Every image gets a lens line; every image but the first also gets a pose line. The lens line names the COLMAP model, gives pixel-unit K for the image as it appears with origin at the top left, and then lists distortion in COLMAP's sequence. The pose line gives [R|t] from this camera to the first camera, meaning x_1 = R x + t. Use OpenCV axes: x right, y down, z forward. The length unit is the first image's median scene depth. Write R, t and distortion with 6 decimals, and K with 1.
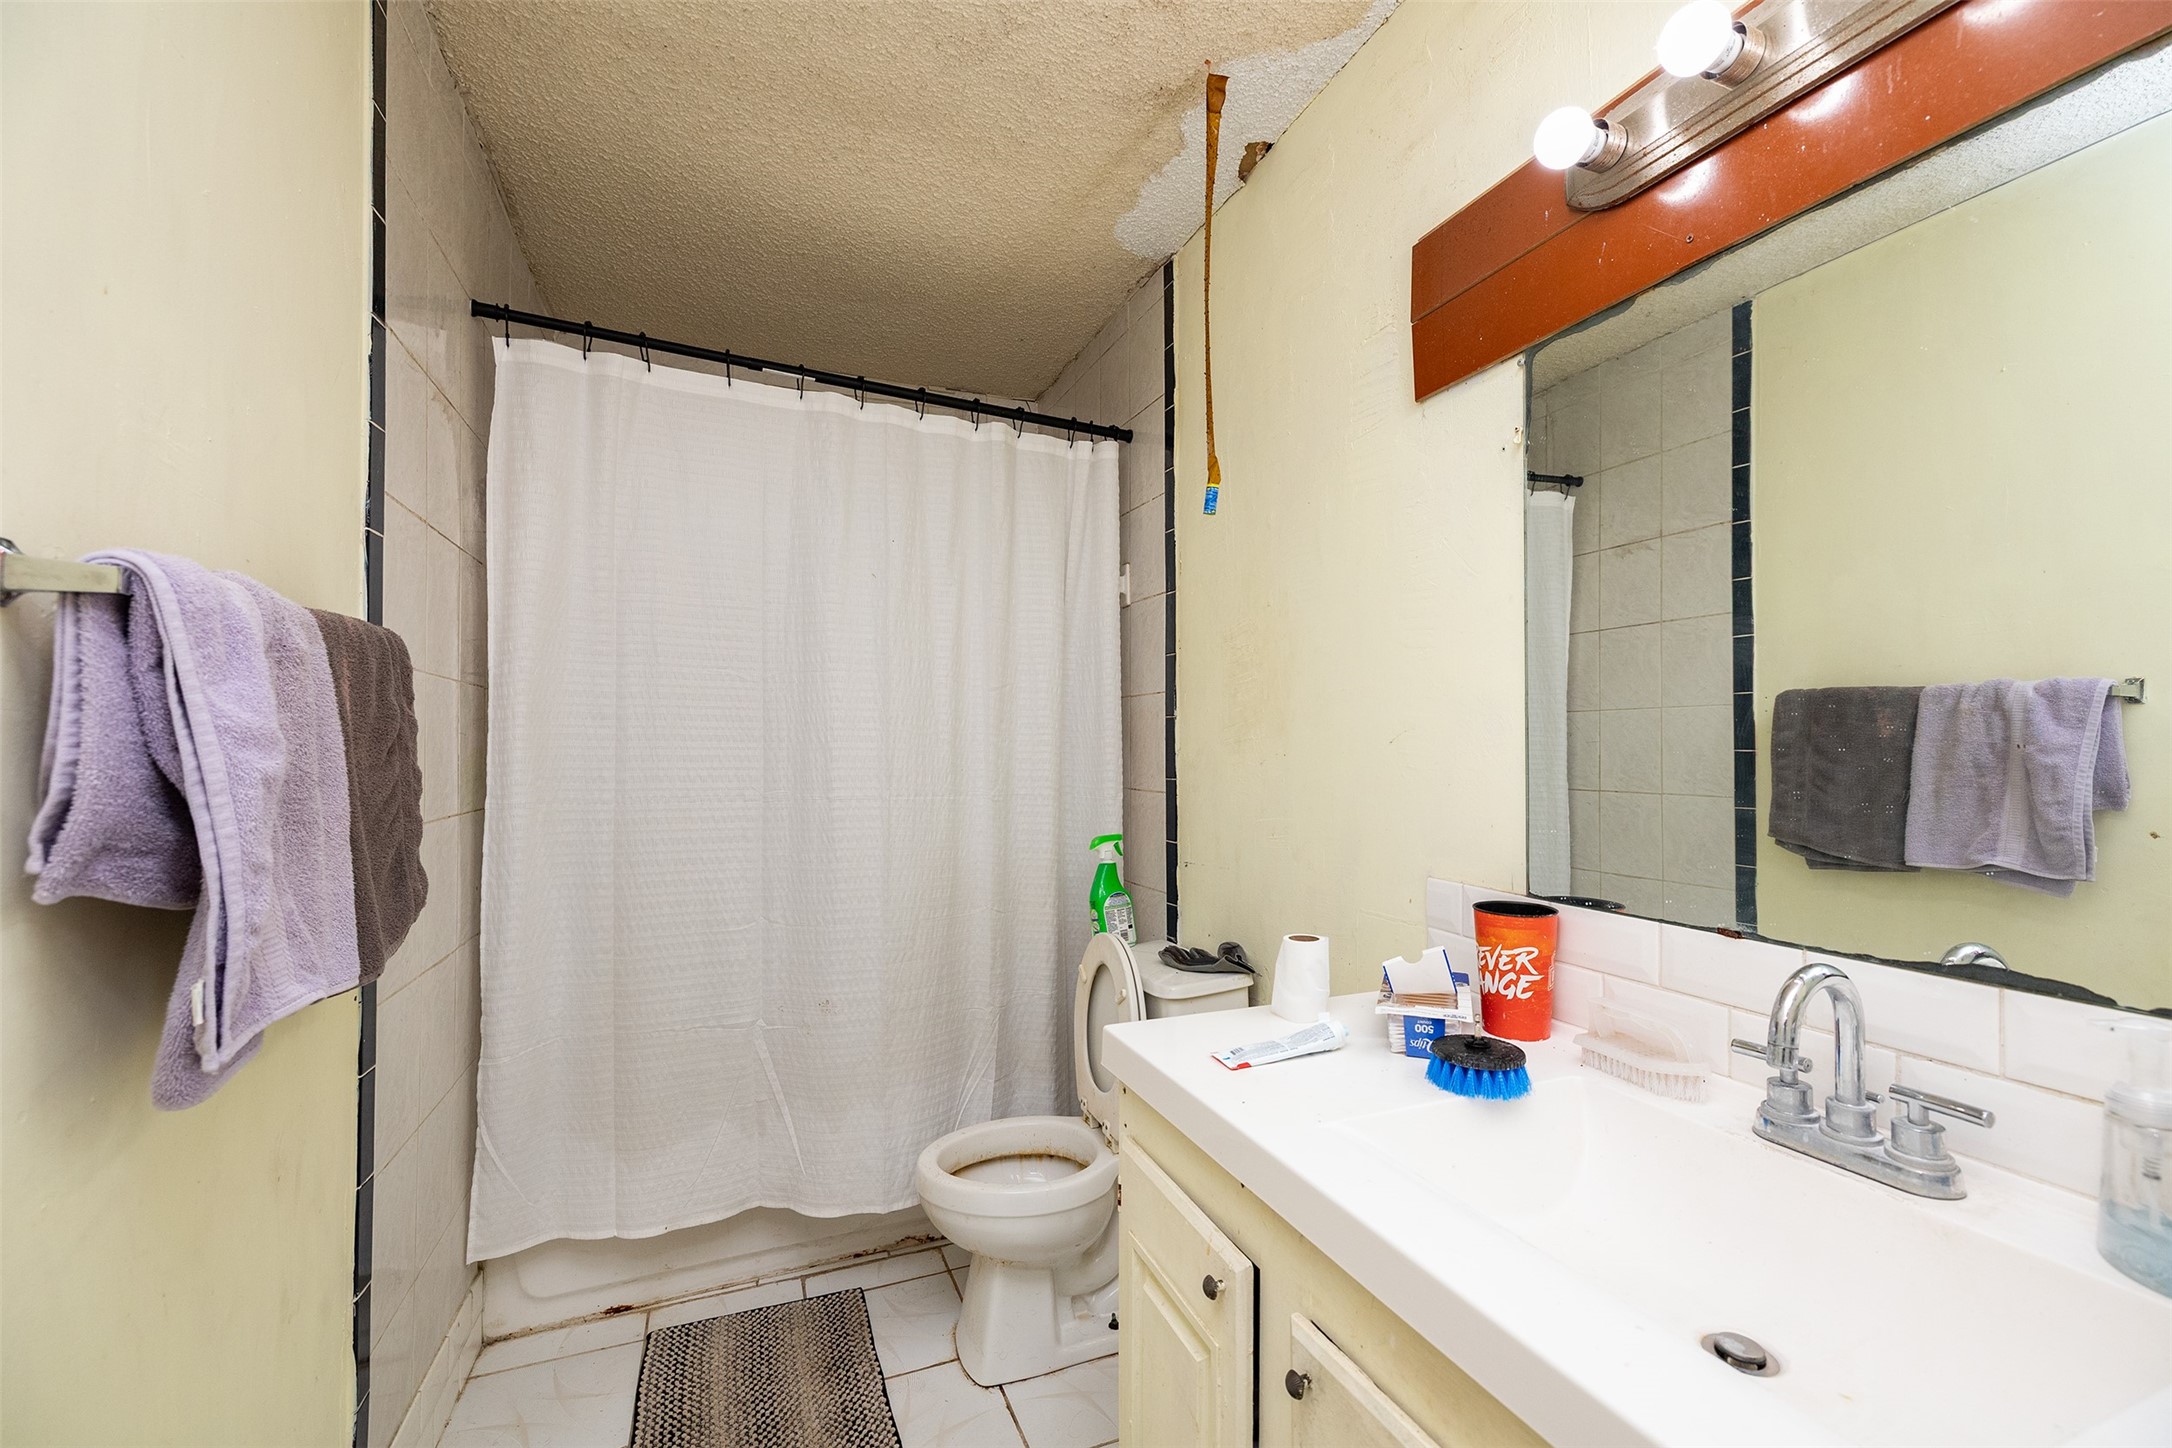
lens RADIAL K [[904.6, 0, 1086.7], [0, 904.6, 727.8], [0, 0, 1]] dist [-0.003077, 0.001343]
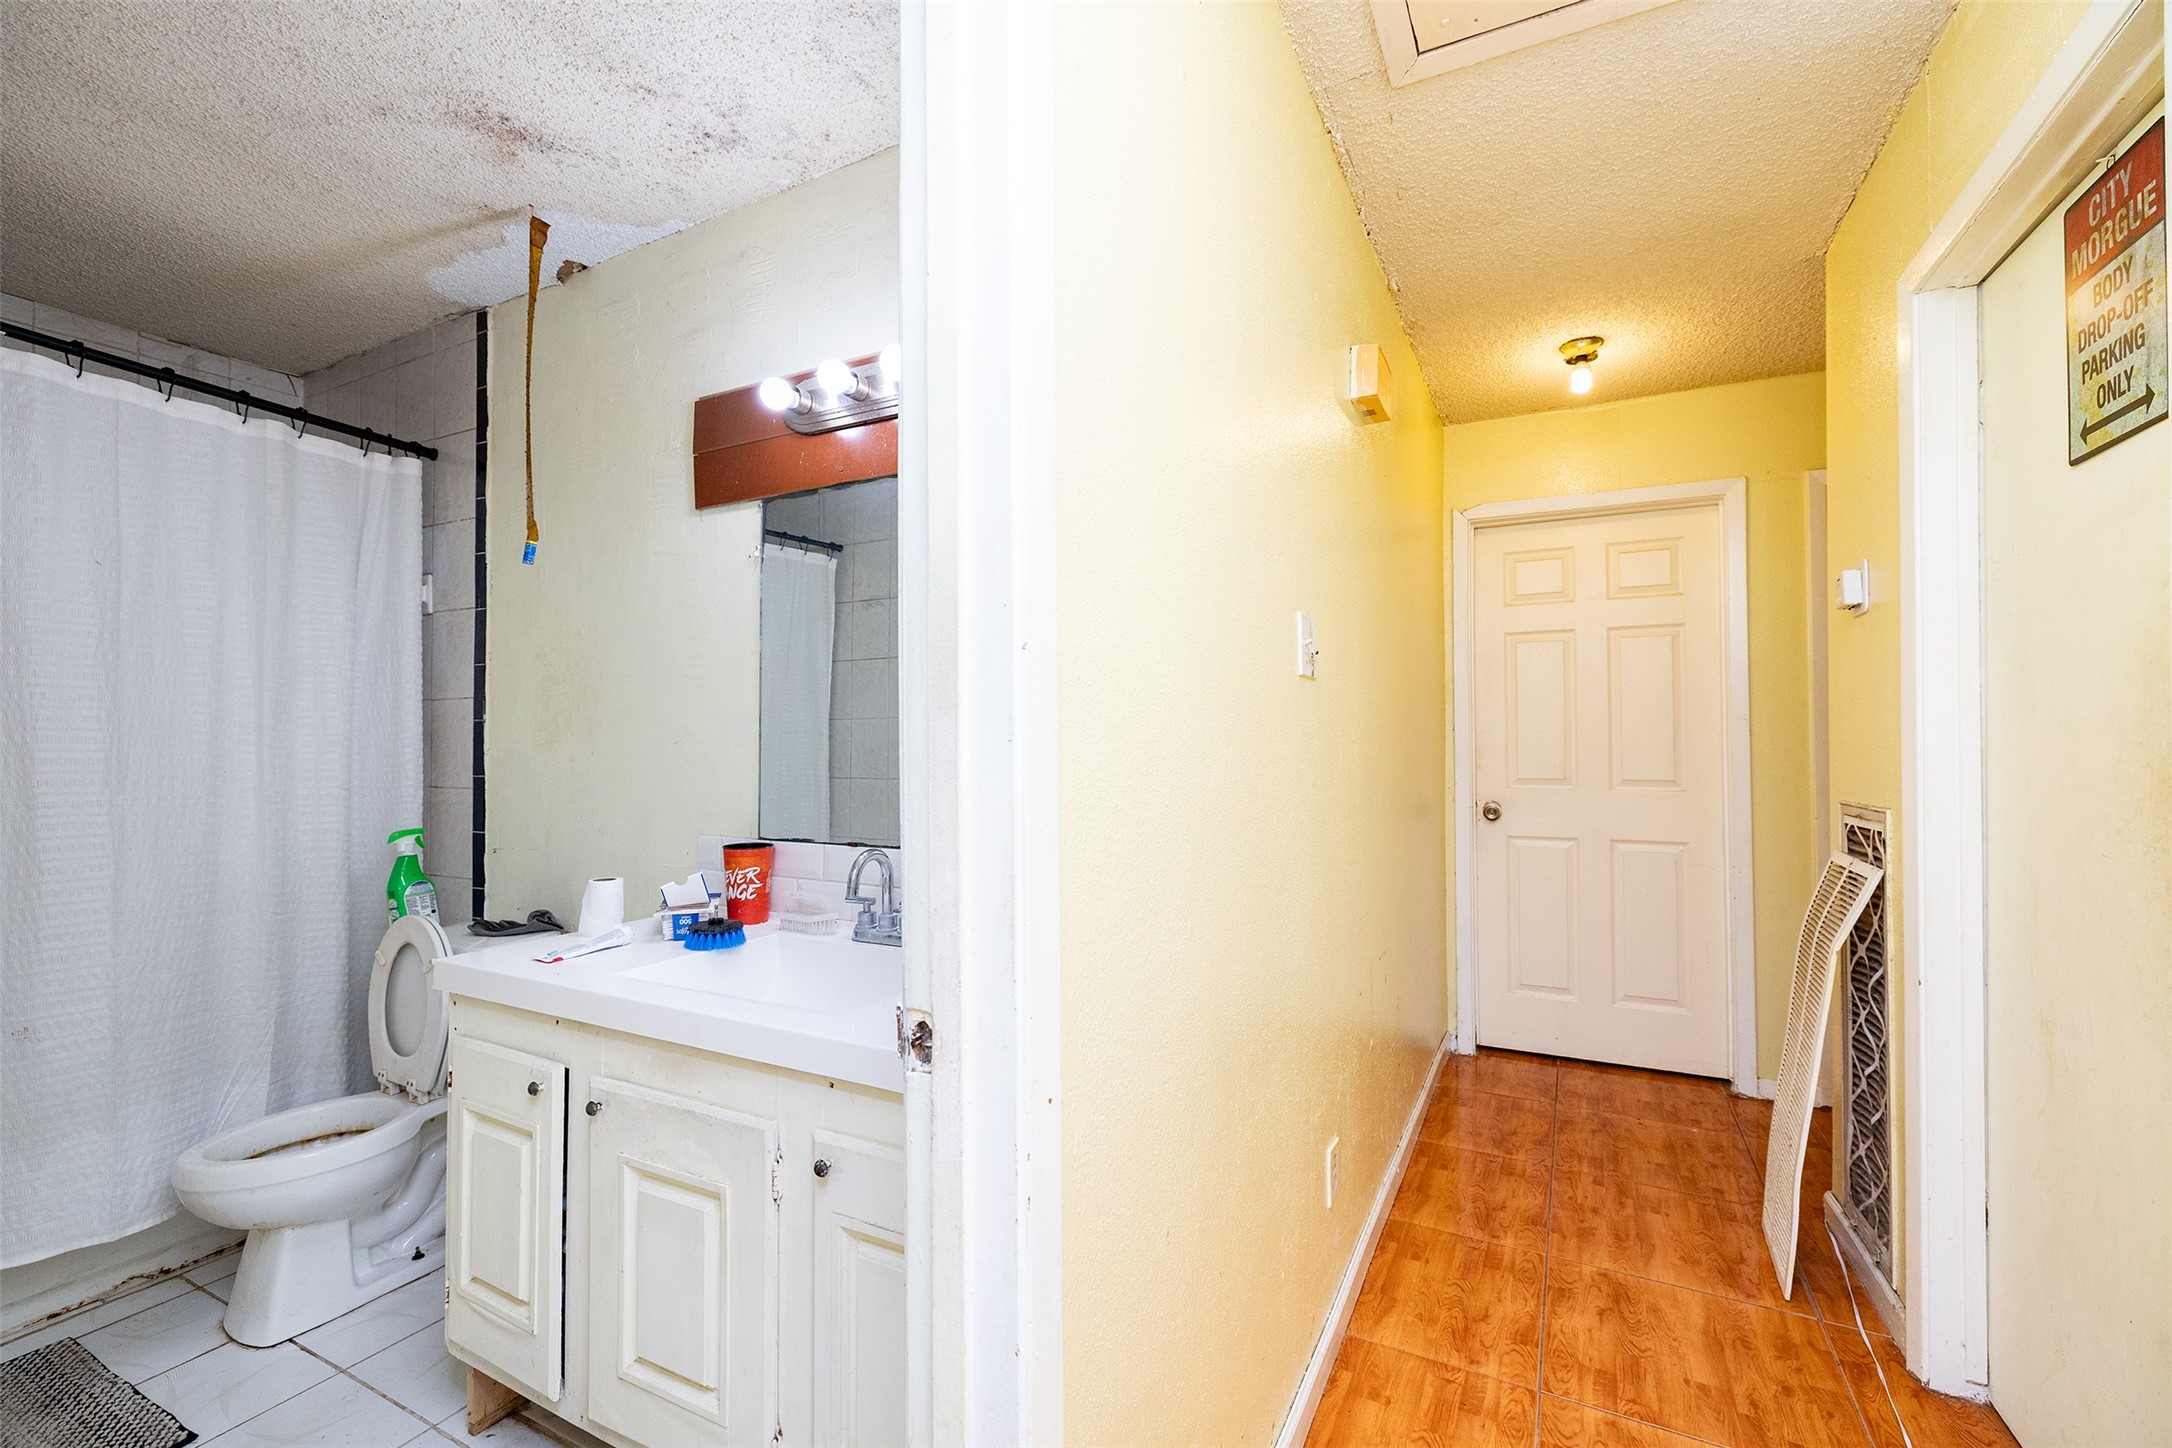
lens RADIAL K [[904.6, 0, 1093.0], [0, 904.6, 725.4], [0, 0, 1]] dist [-0.003077, 0.001343]
pose [[0.753182, 0.011208, 0.657717, -0.078643], [-0.010154, 0.999934, -0.005412, -0.008121], [-0.657734, -0.002602, 0.753246, -0.380554]]
